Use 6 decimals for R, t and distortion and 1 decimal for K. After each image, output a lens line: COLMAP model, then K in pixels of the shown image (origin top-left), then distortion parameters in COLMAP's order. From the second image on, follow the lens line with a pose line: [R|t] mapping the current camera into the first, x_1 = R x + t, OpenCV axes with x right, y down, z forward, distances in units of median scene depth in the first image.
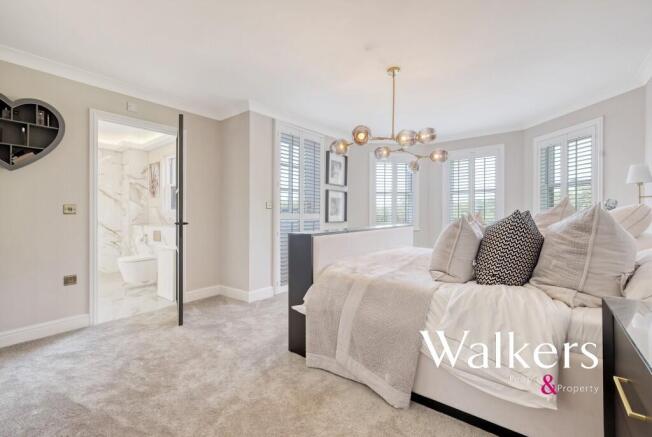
lens RADIAL K [[284.8, 0, 329.8], [0, 284.8, 216.9], [0, 0, 1]] dist [0.000739, 0.000193]
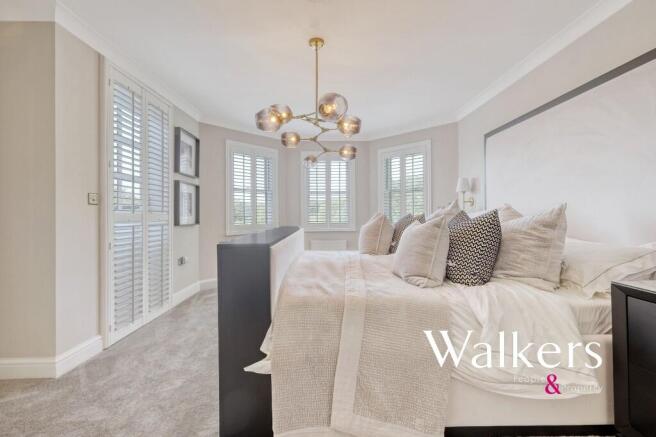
lens RADIAL K [[286.6, 0, 331.9], [0, 286.6, 216.9], [0, 0, 1]] dist [0.000739, 0.000193]
pose [[0.779823, -0.003733, 0.625989, -0.222396], [0.005744, 0.999983, -0.001192, 0.000844], [-0.625974, 0.004525, 0.779831, 0.256028]]
